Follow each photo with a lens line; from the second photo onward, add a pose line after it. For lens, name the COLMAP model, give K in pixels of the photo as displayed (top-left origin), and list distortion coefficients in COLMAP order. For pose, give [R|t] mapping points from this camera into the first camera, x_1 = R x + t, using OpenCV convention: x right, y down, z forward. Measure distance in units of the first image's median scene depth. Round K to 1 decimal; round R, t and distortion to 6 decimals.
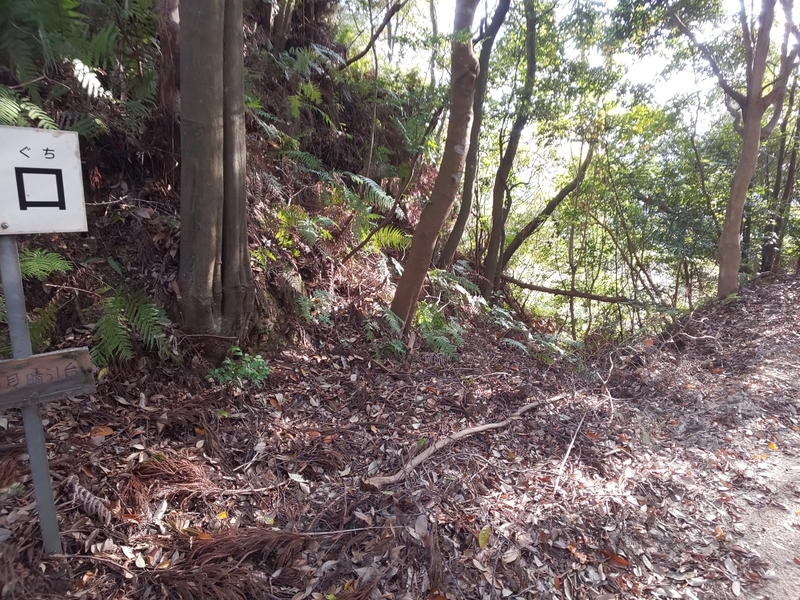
lens RADIAL K [[485.5, 0, 404.8], [0, 485.5, 306.0], [0, 0, 1]] dist [-0.017435, -0.000811]
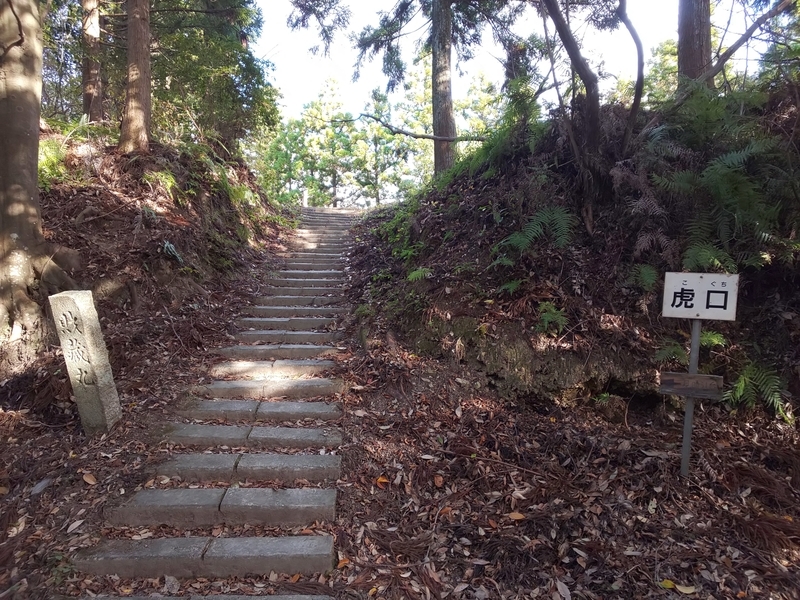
lens RADIAL K [[485.5, 0, 404.8], [0, 485.5, 306.0], [0, 0, 1]] dist [-0.017435, -0.000811]
pose [[0.334930, 0.046567, -0.941092, 0.107217], [-0.237890, 0.970601, -0.036637, 0.025880], [0.911718, 0.236148, 0.336161, -0.132133]]
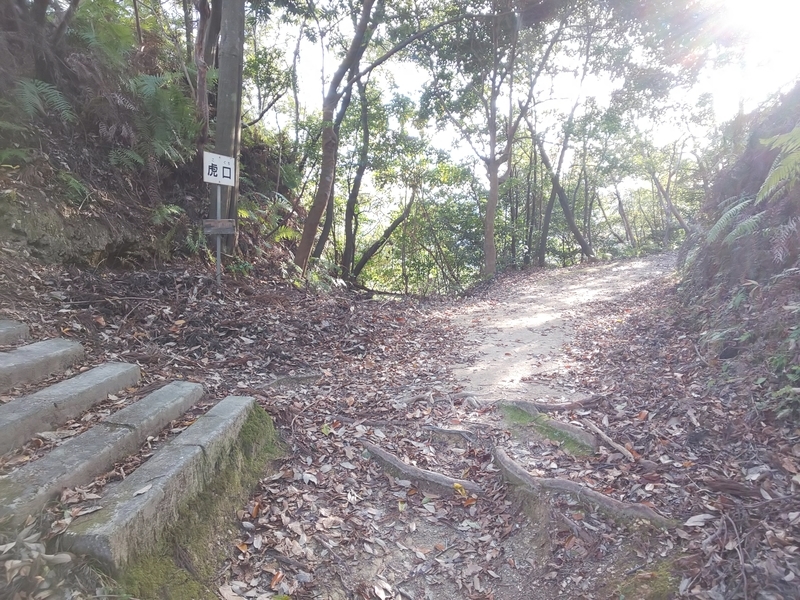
lens RADIAL K [[485.5, 0, 404.8], [0, 485.5, 306.0], [0, 0, 1]] dist [-0.017435, -0.000811]
pose [[0.954294, -0.038268, 0.296409, -0.077936], [0.067107, 0.993881, -0.087737, 0.150926], [-0.291238, 0.103618, 0.951023, -0.356709]]
